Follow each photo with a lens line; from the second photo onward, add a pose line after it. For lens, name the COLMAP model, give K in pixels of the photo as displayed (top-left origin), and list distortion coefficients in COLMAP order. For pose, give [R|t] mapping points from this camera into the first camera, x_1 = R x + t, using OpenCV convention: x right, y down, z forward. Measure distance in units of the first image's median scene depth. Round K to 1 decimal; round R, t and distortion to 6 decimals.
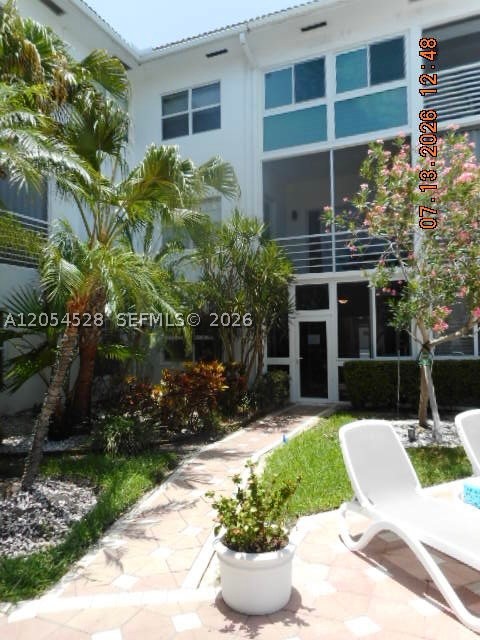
lens RADIAL K [[473.2, 0, 240.0], [0, 473.2, 320.0], [0, 0, 1]] dist [-0.006707, -0.000526]
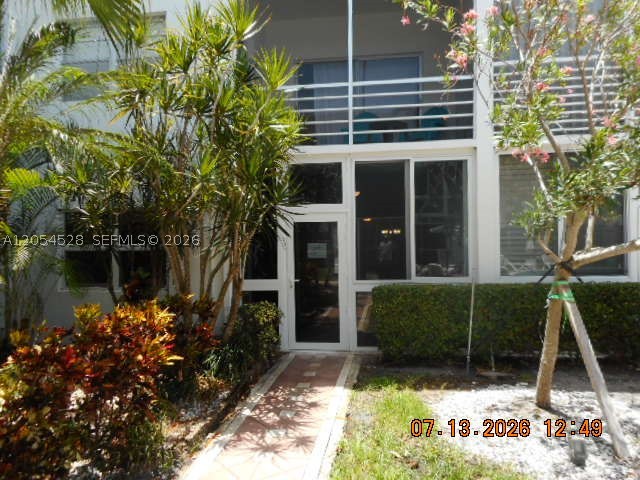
lens RADIAL K [[473.2, 0, 320.0], [0, 473.2, 240.0], [0, 0, 1]] dist [-0.006707, -0.000526]
pose [[0.960926, 0.000460, 0.276804, -0.017188], [-0.008561, 0.999570, 0.028055, 0.009229], [-0.276672, -0.029329, 0.960517, 0.396346]]
